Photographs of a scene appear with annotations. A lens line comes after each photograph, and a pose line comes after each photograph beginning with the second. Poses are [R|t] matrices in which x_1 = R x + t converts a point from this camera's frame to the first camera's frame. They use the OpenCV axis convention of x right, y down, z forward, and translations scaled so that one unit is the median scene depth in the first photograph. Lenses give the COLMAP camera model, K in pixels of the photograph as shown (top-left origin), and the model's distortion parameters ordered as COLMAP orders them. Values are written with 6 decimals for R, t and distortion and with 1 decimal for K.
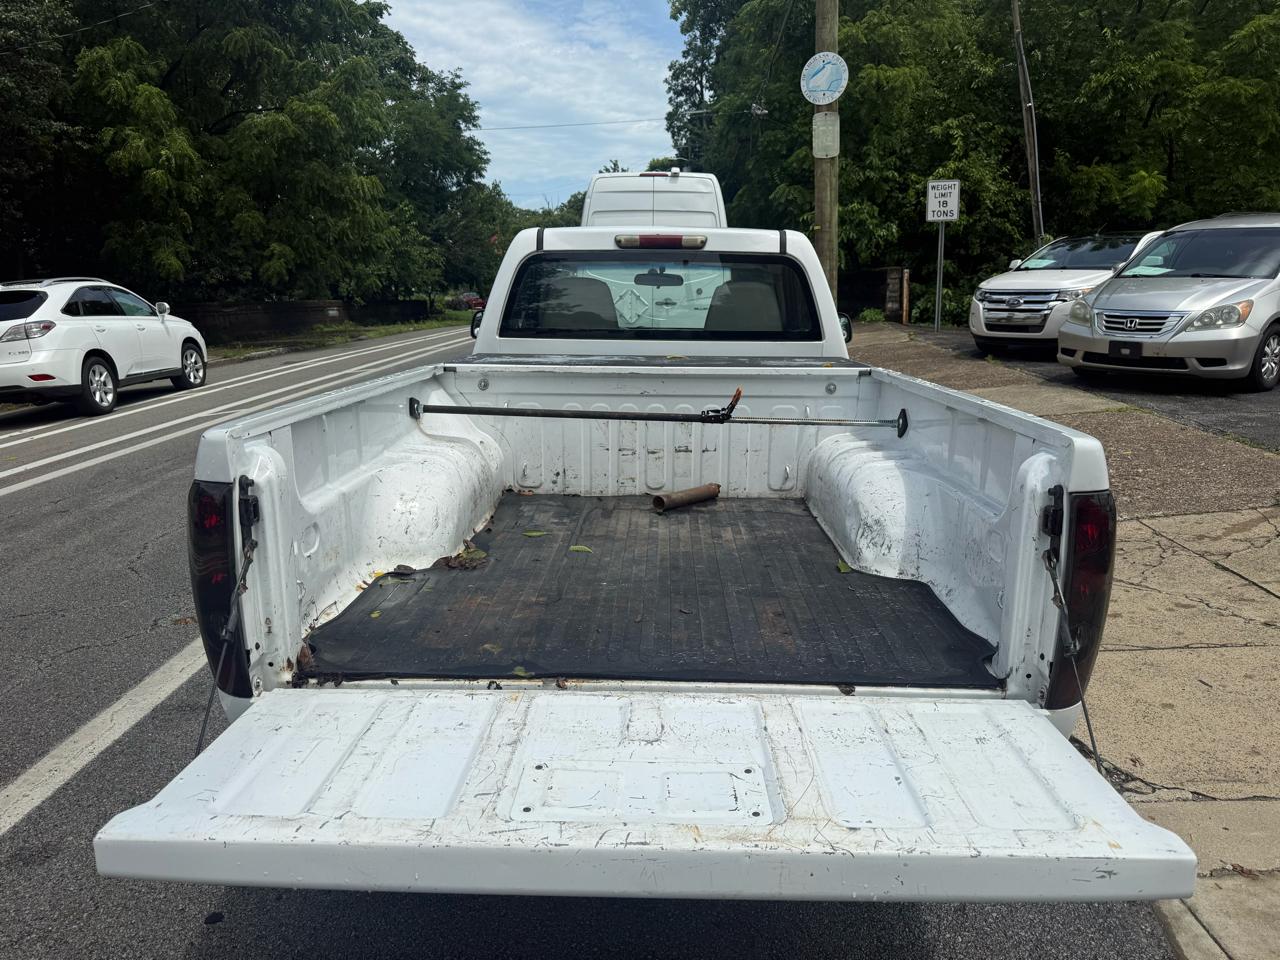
lens RADIAL K [[904.5, 0, 643.2], [0, 904.5, 483.0], [0, 0, 1]] dist [0.020716, -0.022578]
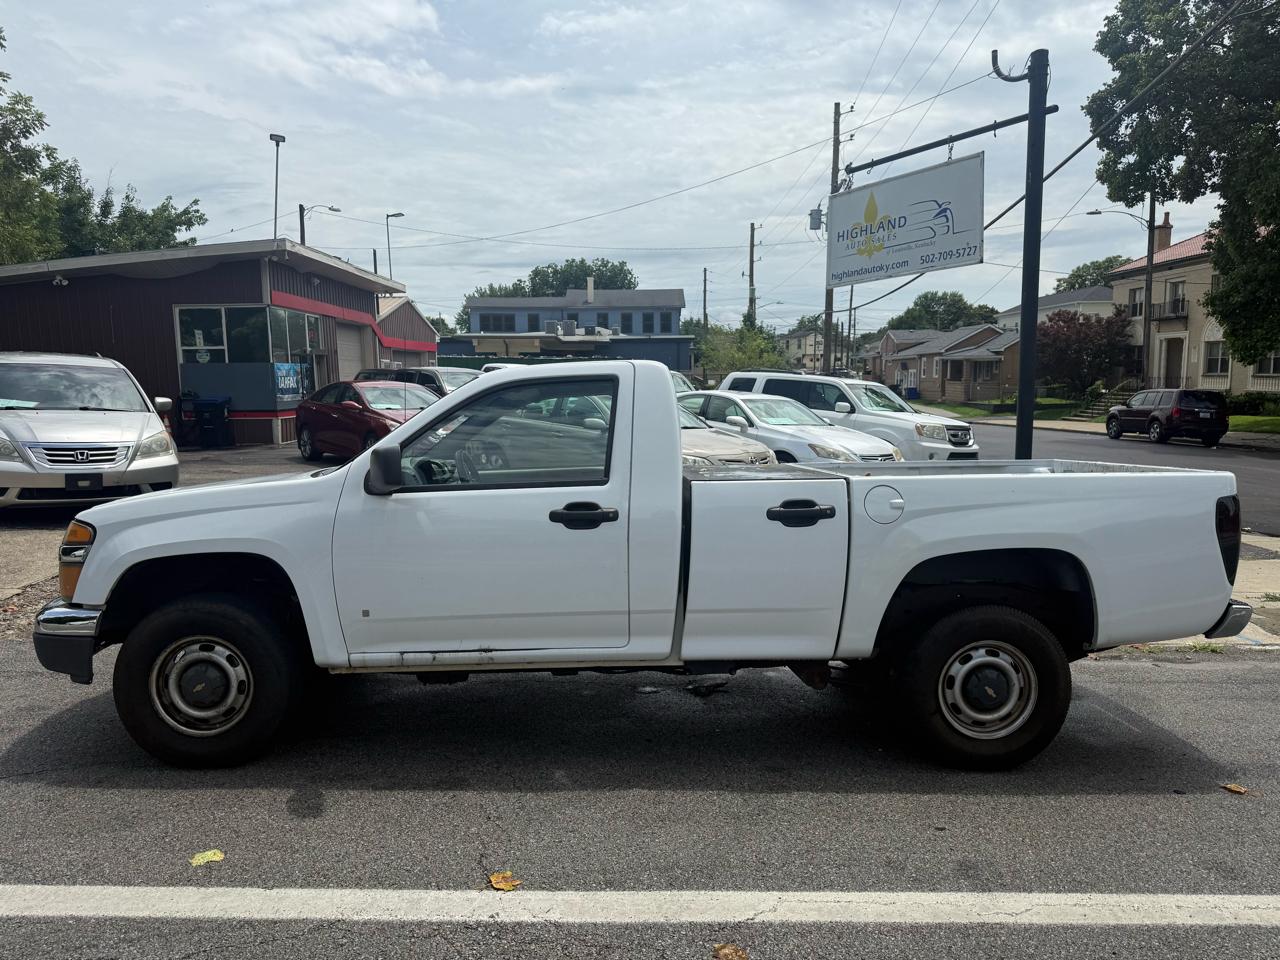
lens RADIAL K [[904.5, 0, 643.2], [0, 904.5, 483.0], [0, 0, 1]] dist [0.020716, -0.022578]
pose [[-0.055105, -0.068263, 0.996144, -0.382355], [0.211386, 0.974249, 0.078456, -0.075527], [-0.975848, 0.214894, -0.039256, 0.357744]]
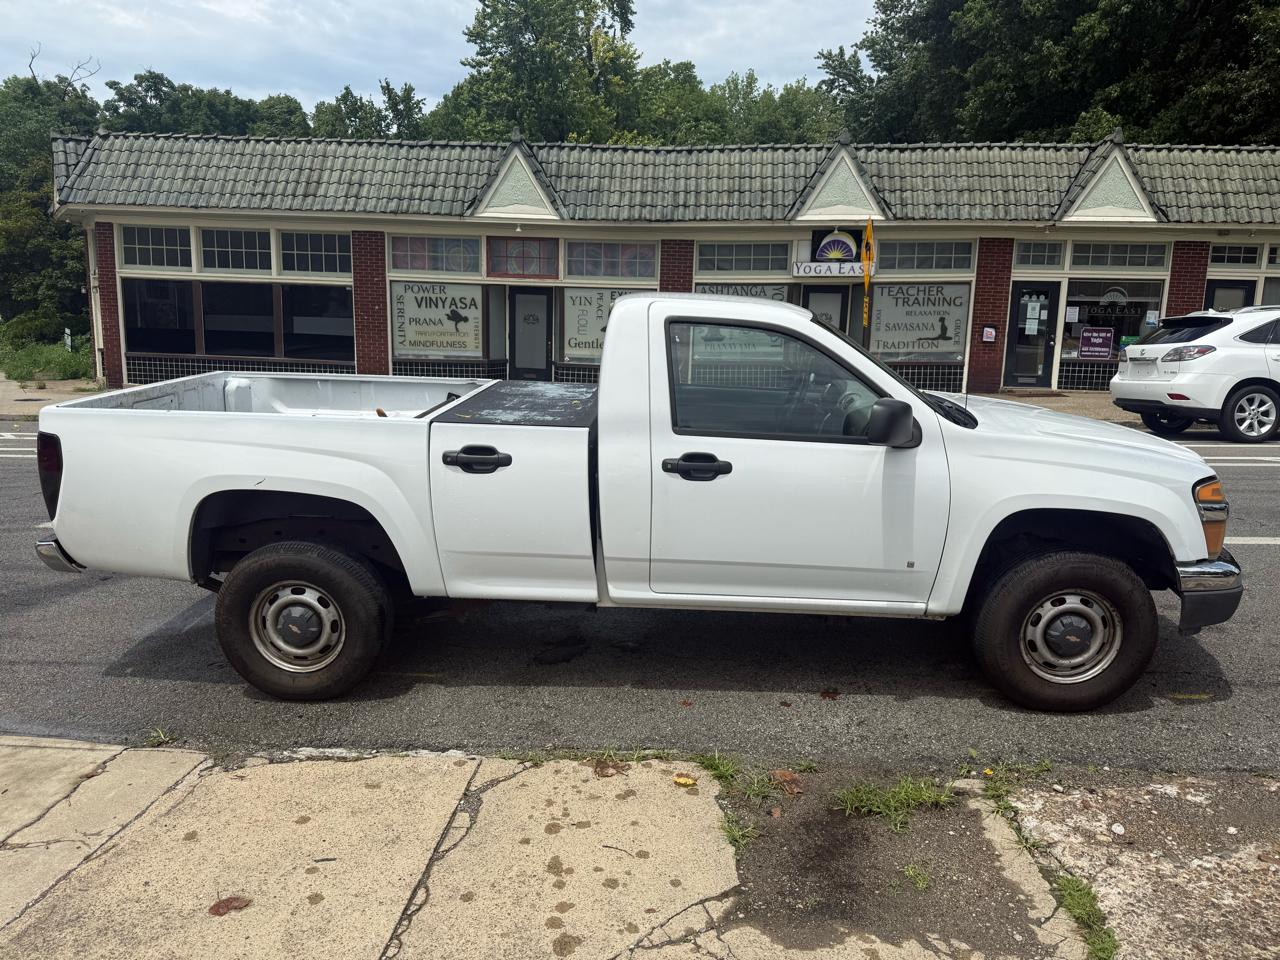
lens RADIAL K [[890.5, 0, 652.8], [0, 890.5, 499.6], [0, 0, 1]] dist [0.030914, -0.061401]
pose [[-0.004809, 0.234002, -0.972224, 0.376777], [-0.223160, 0.947466, 0.229147, -0.095828], [0.974770, 0.218064, 0.047664, 0.336117]]
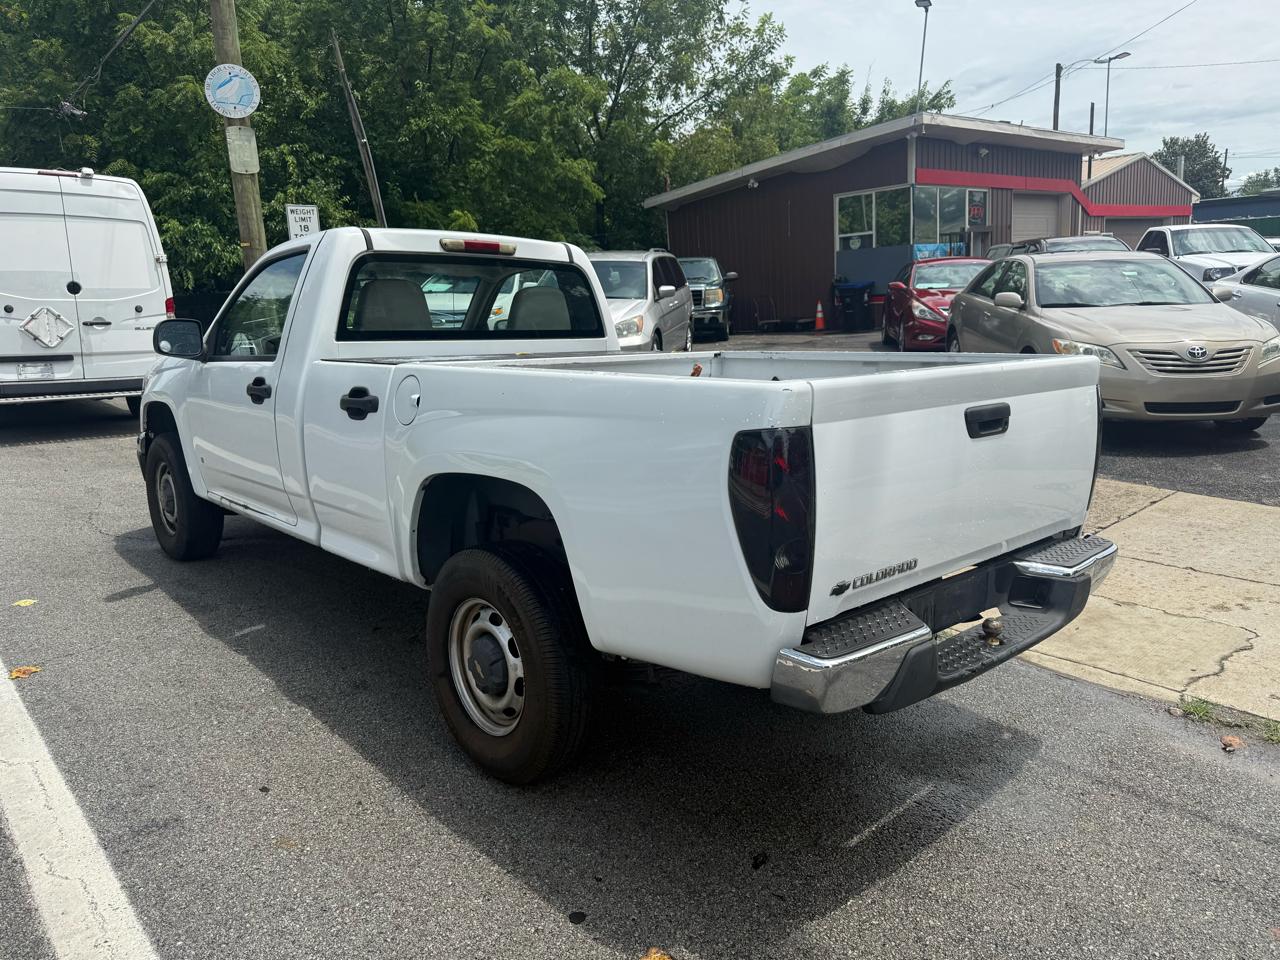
lens RADIAL K [[904.5, 0, 643.2], [0, 904.5, 483.0], [0, 0, 1]] dist [0.020716, -0.022578]
pose [[0.721987, -0.137563, 0.678093, -0.192486], [0.157688, 0.986960, 0.032327, 0.000114], [-0.673698, 0.083587, 0.734265, 0.037708]]
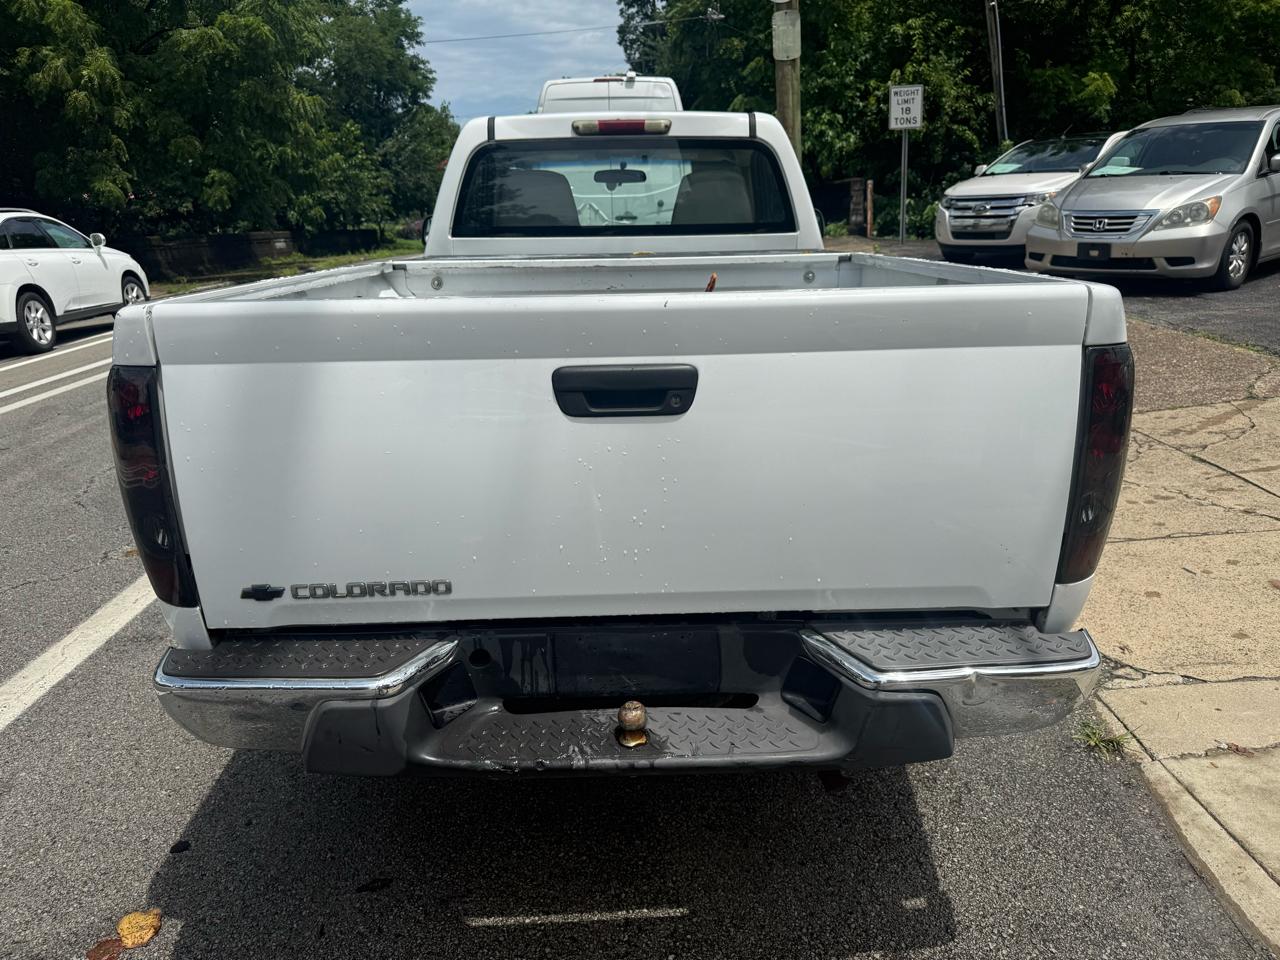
lens RADIAL K [[910.8, 0, 640.0], [0, 910.8, 480.0], [0, 0, 1]] dist [-0.002890, 0.000107]
pose [[0.998802, -0.036315, 0.032789, -0.001875], [0.033798, 0.996664, 0.074284, 0.008101], [-0.035377, -0.073087, 0.996698, 0.012152]]
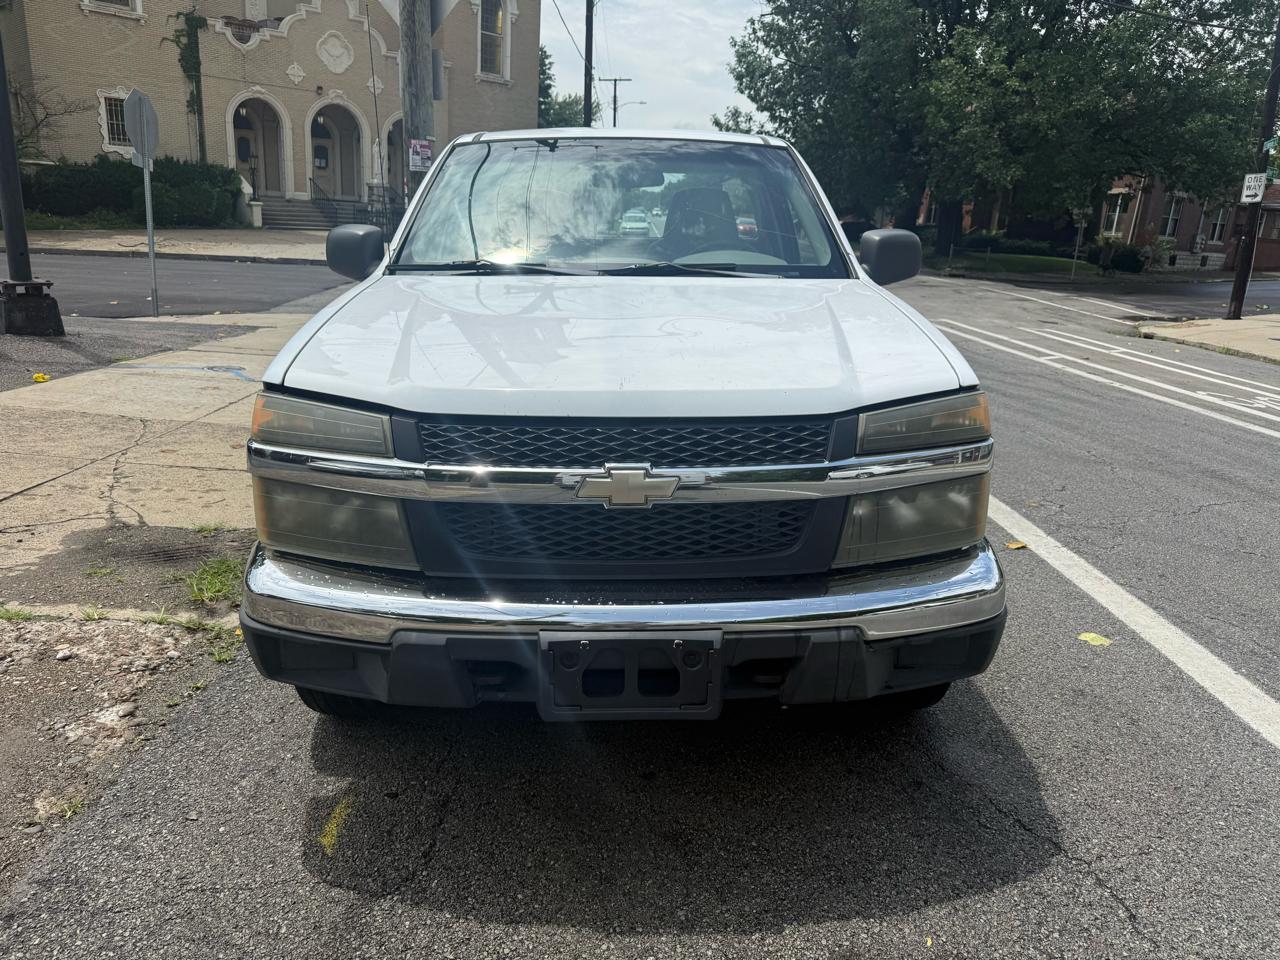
lens RADIAL K [[904.5, 0, 643.2], [0, 904.5, 483.0], [0, 0, 1]] dist [0.020716, -0.022578]
pose [[-0.997897, 0.006553, -0.064484, 0.020469], [-0.024725, 0.881162, 0.472167, -0.139369], [0.059915, 0.472768, -0.879147, 0.691705]]
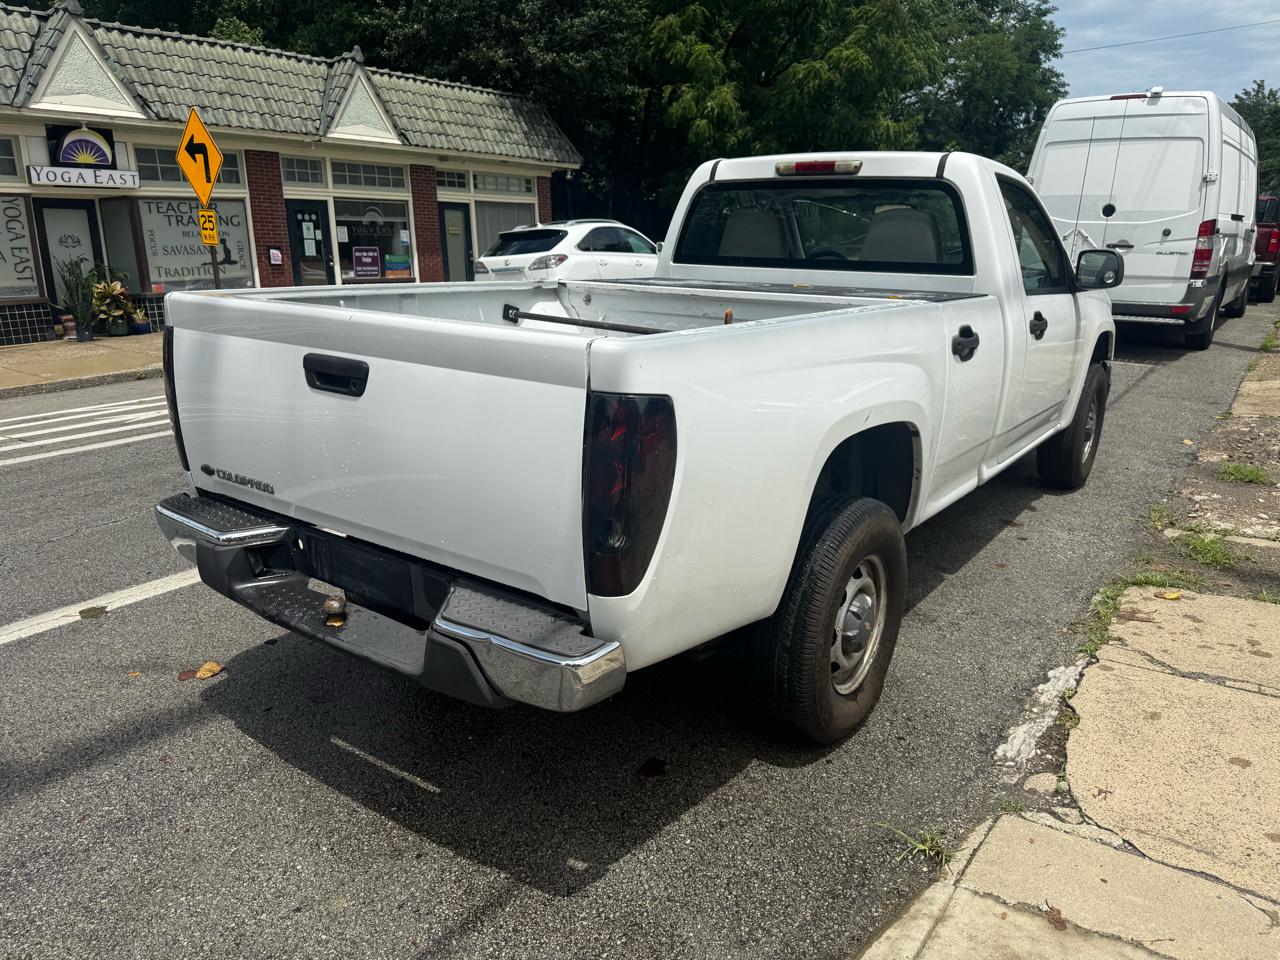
lens RADIAL K [[904.5, 0, 643.2], [0, 904.5, 483.0], [0, 0, 1]] dist [0.020716, -0.022578]
pose [[0.825541, 0.161597, -0.540711, 0.146630], [-0.131948, 0.986840, 0.093473, 0.001458], [0.548700, -0.005820, 0.835999, 0.020093]]
